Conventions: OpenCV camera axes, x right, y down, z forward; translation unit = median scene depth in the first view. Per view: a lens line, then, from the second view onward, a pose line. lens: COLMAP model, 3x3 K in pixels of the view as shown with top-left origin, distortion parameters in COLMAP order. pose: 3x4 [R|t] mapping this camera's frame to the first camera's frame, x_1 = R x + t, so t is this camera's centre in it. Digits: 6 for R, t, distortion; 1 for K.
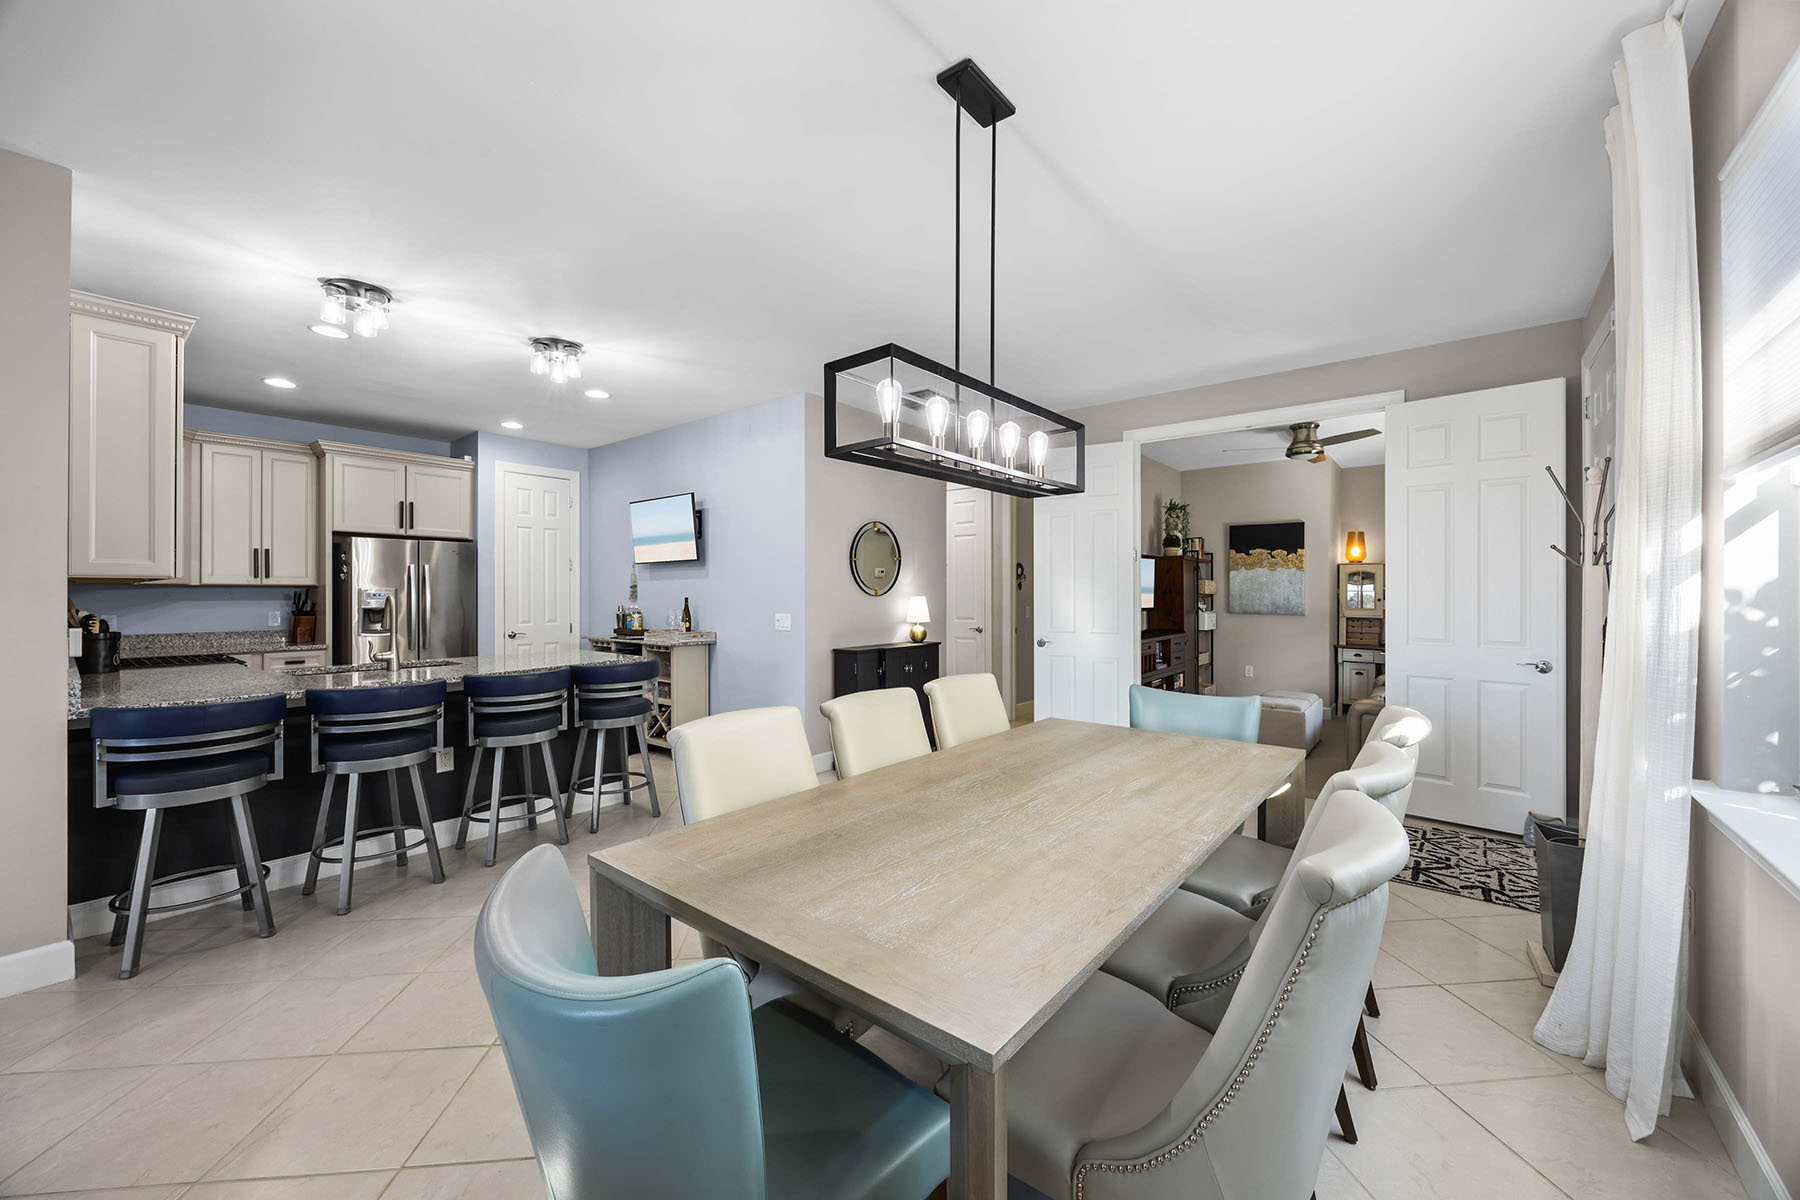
lens RADIAL K [[687.1, 0, 905.7], [0, 687.1, 587.3], [0, 0, 1]] dist [-0.003465, 0.000775]
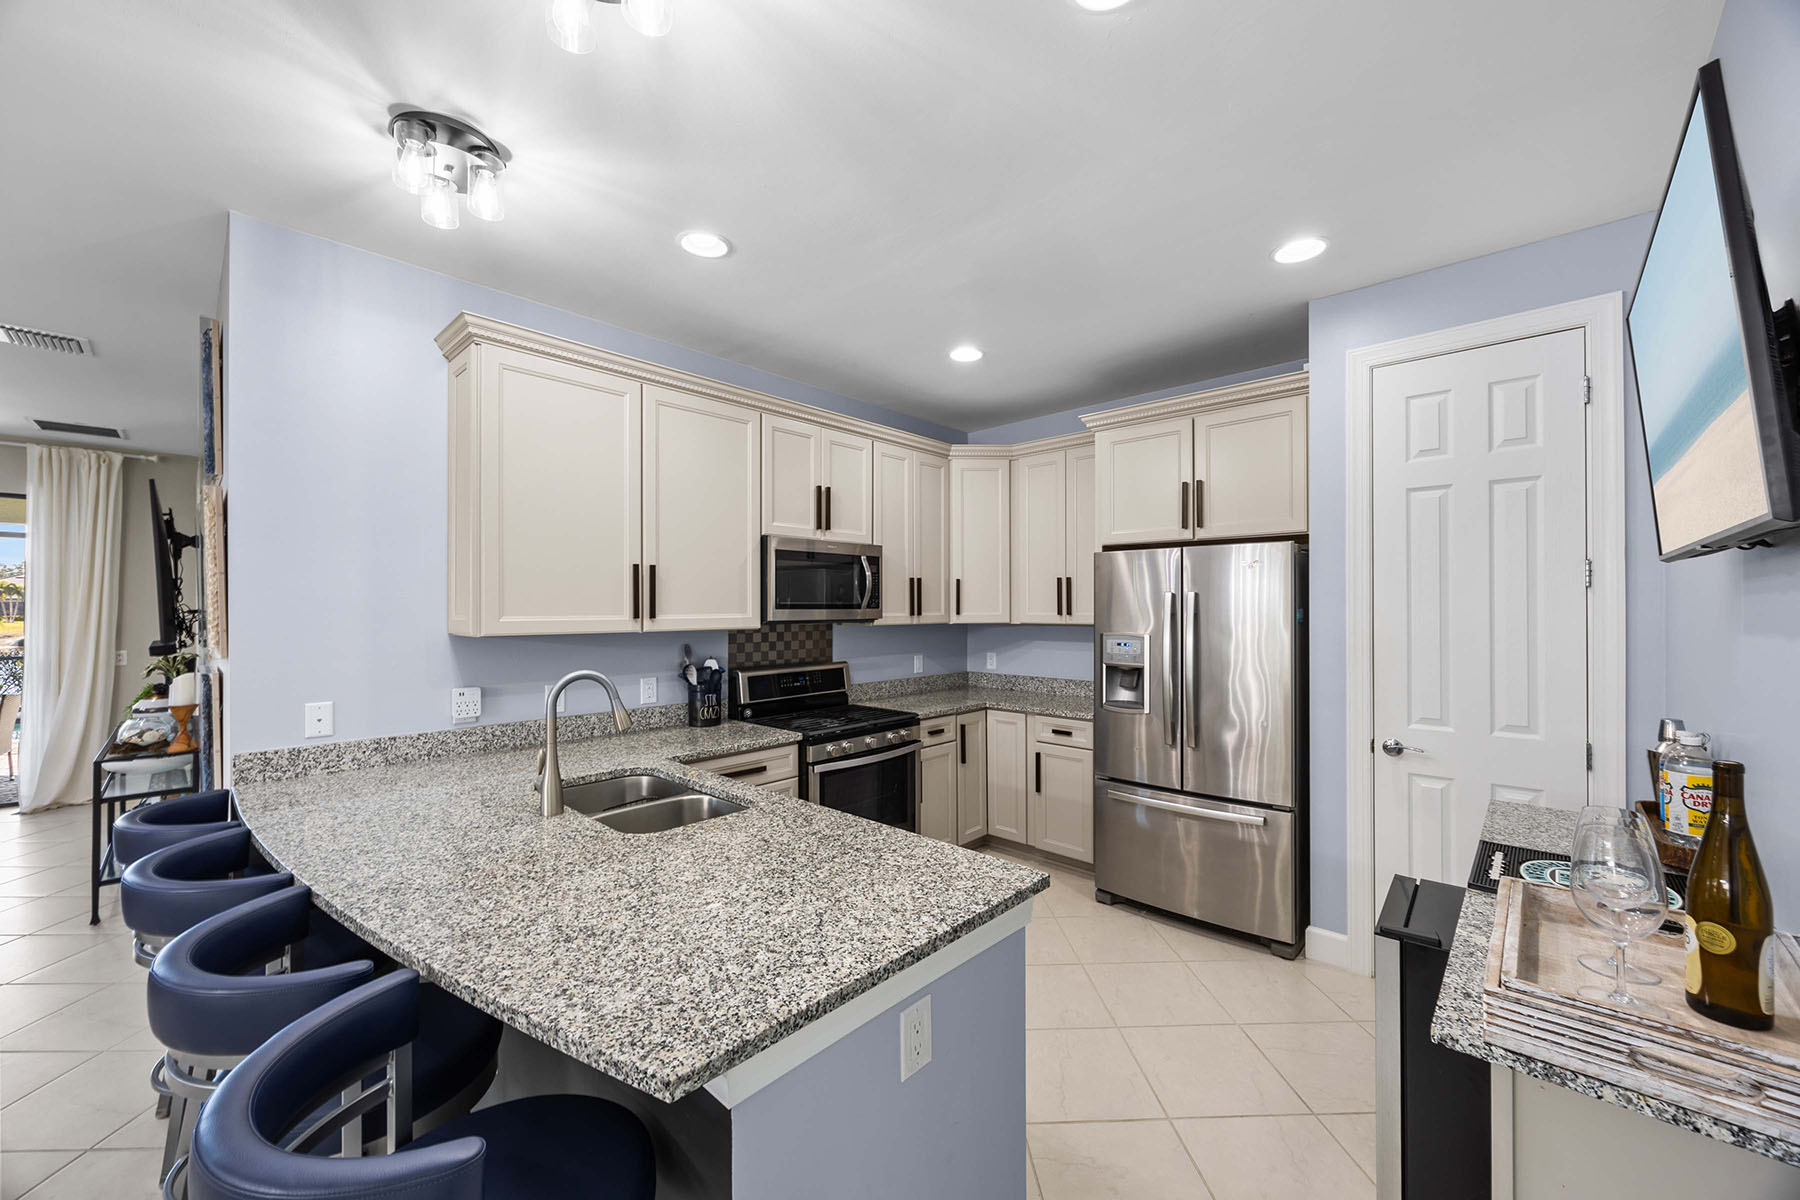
lens RADIAL K [[687.1, 0, 904.9], [0, 687.1, 609.2], [0, 0, 1]] dist [-0.003465, 0.000775]
pose [[-0.077637, 0.003968, -0.996974, -0.150345], [0.009015, 0.999954, 0.003278, -0.023254], [0.996941, -0.008733, -0.077669, 0.840513]]
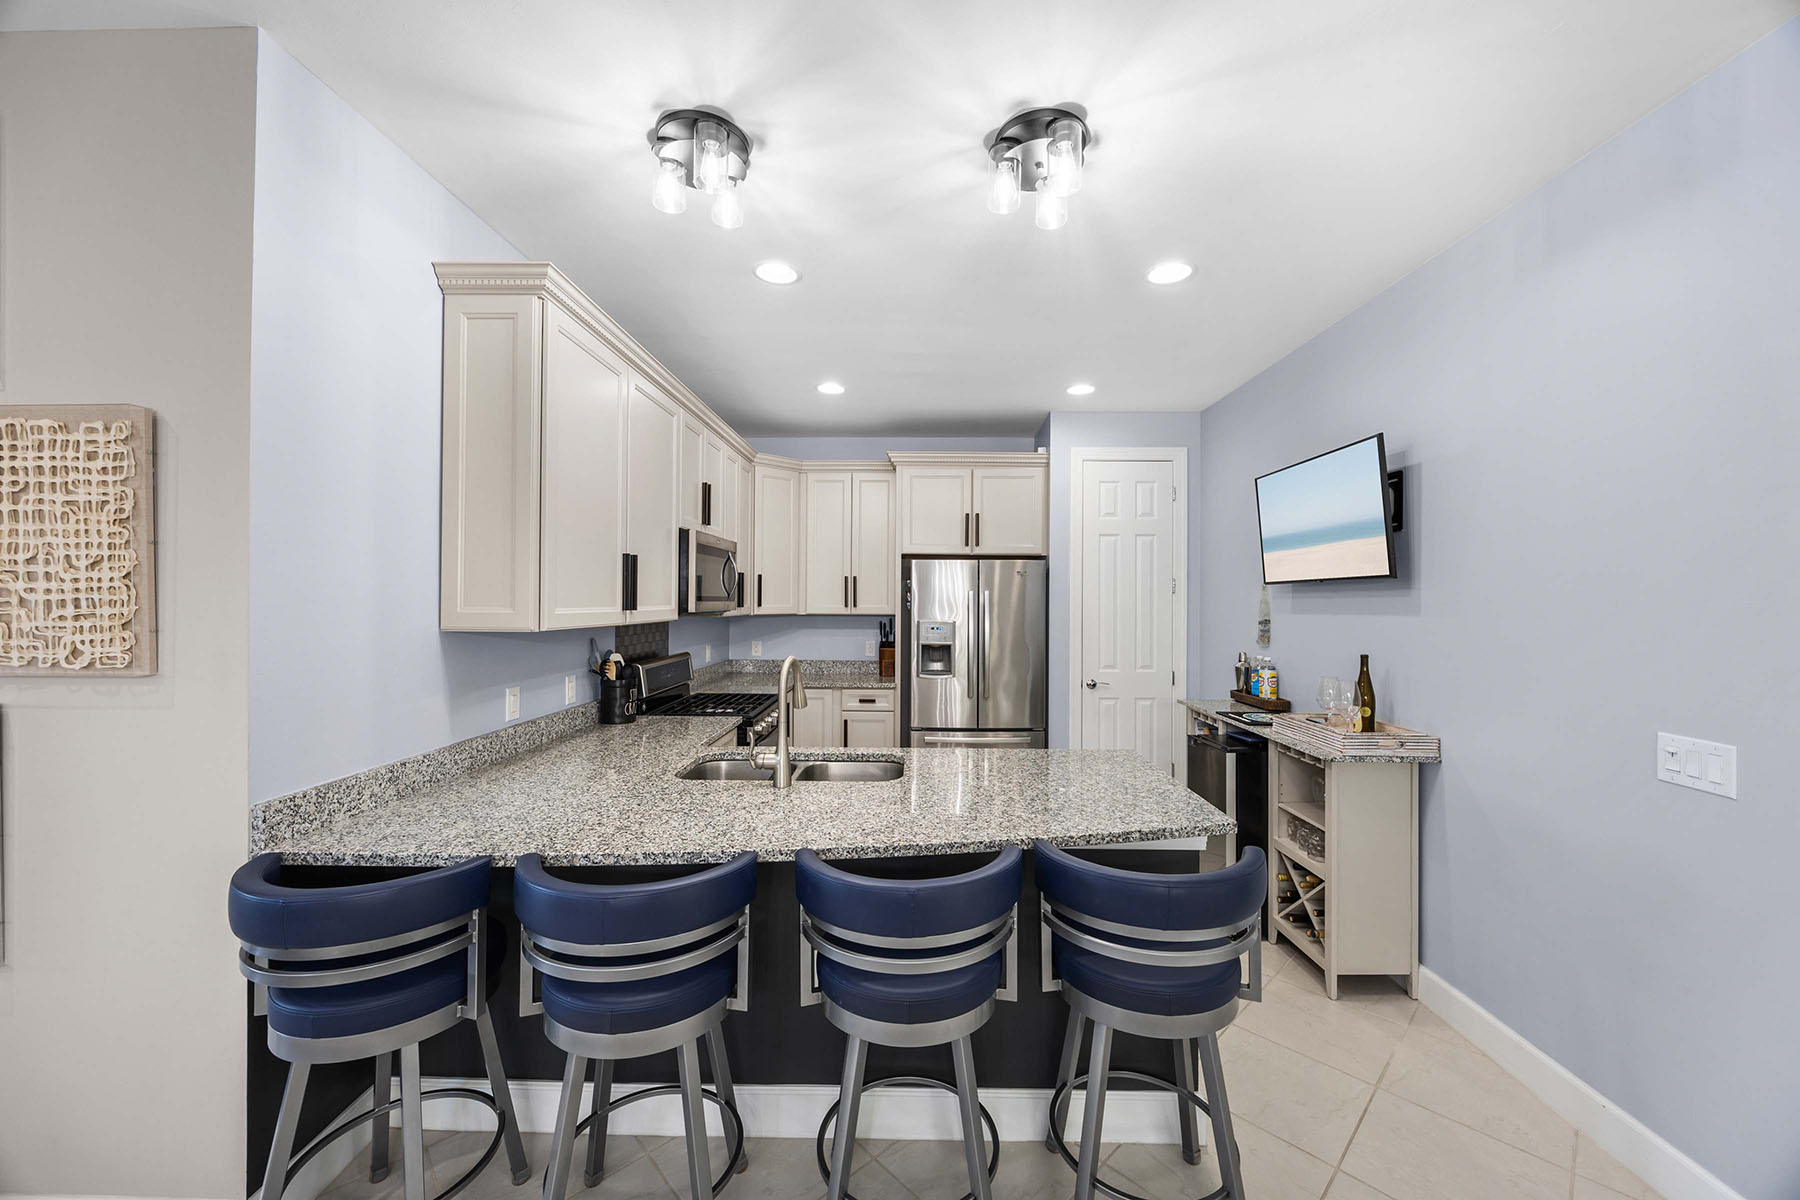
lens RADIAL K [[687.1, 0, 904.3], [0, 687.1, 600.9], [0, 0, 1]] dist [-0.003465, 0.000775]
pose [[0.608021, 0.003798, -0.793912, -0.136252], [-0.000113, 0.999989, 0.004697, -0.025483], [0.793921, -0.002766, 0.608014, 0.460823]]
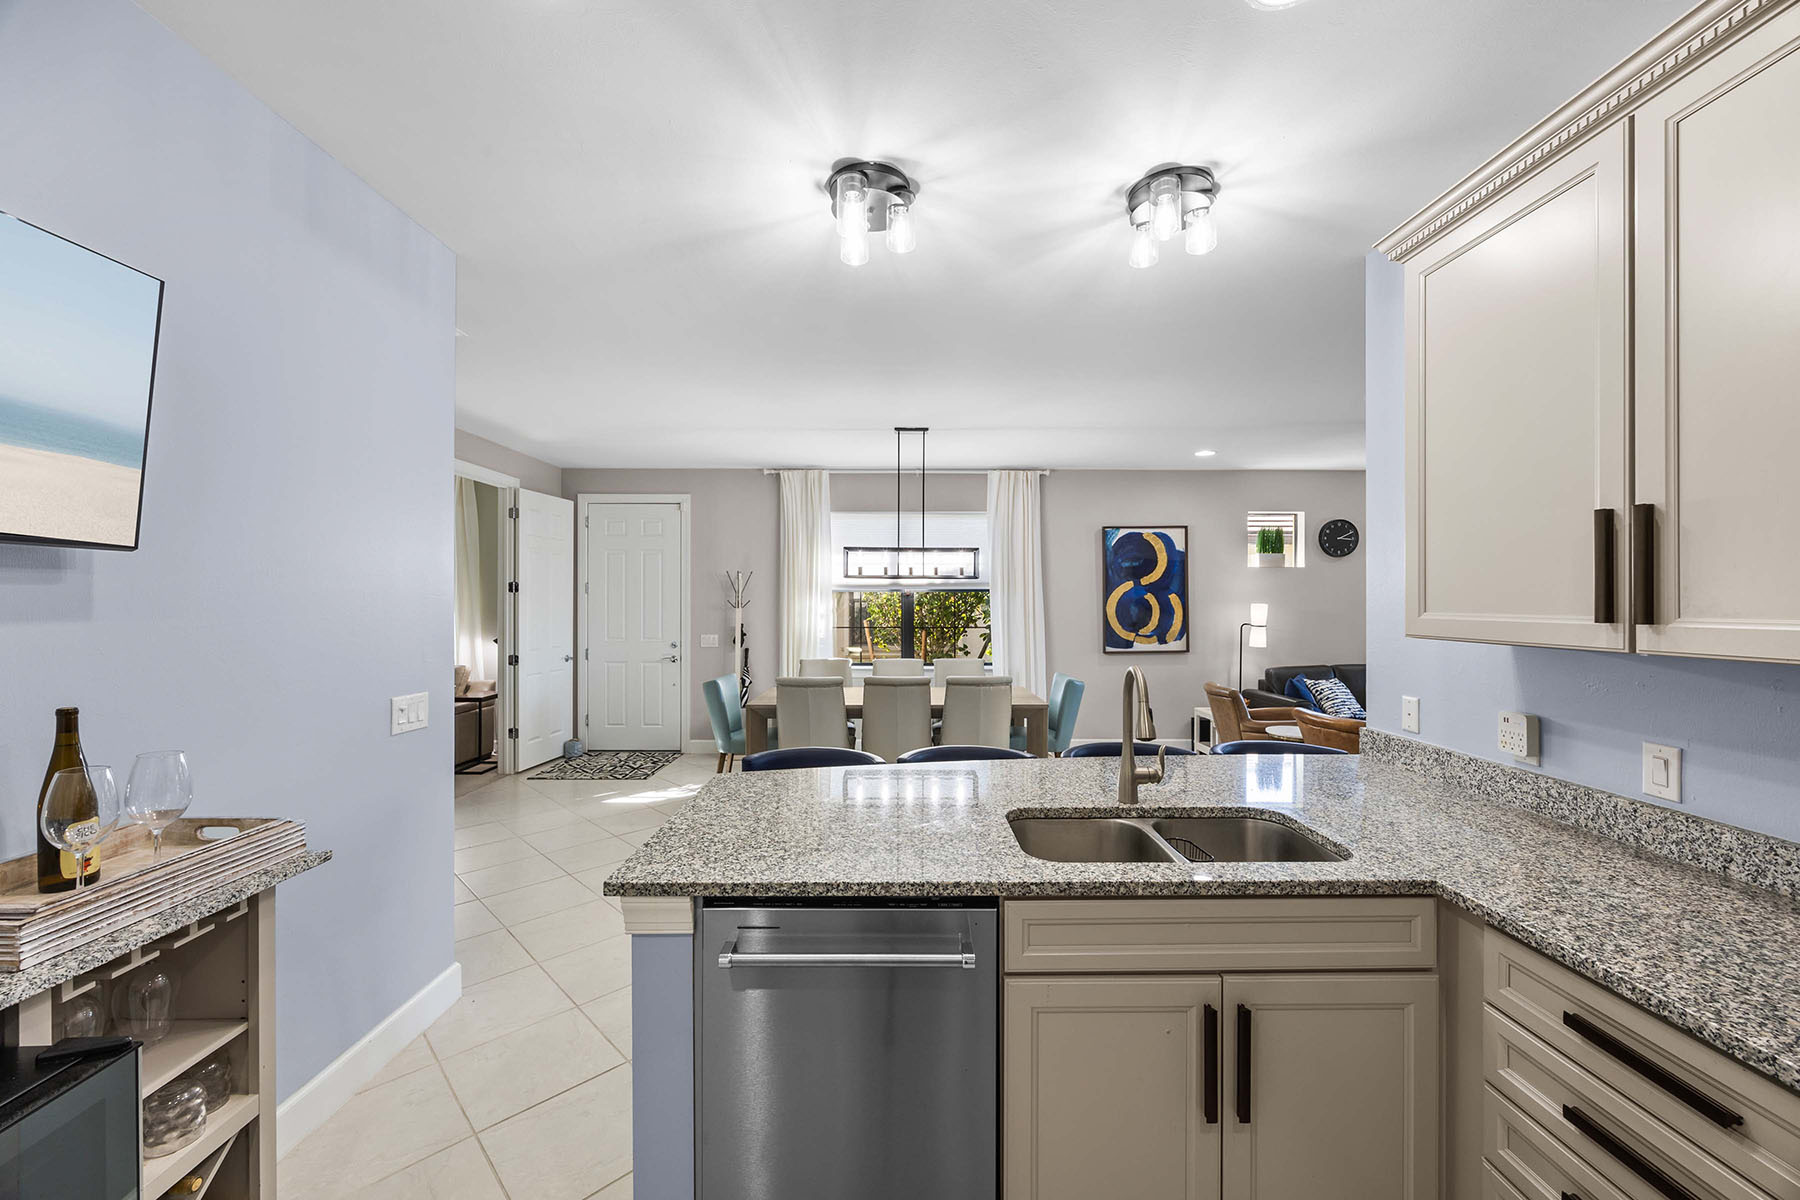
lens RADIAL K [[687.1, 0, 905.8], [0, 687.1, 601.4], [0, 0, 1]] dist [-0.003465, 0.000775]
pose [[-0.632064, -0.000383, 0.774916, -0.676457], [-0.006565, 0.999967, -0.004860, -0.021066], [-0.774888, -0.008160, -0.632046, 0.946924]]
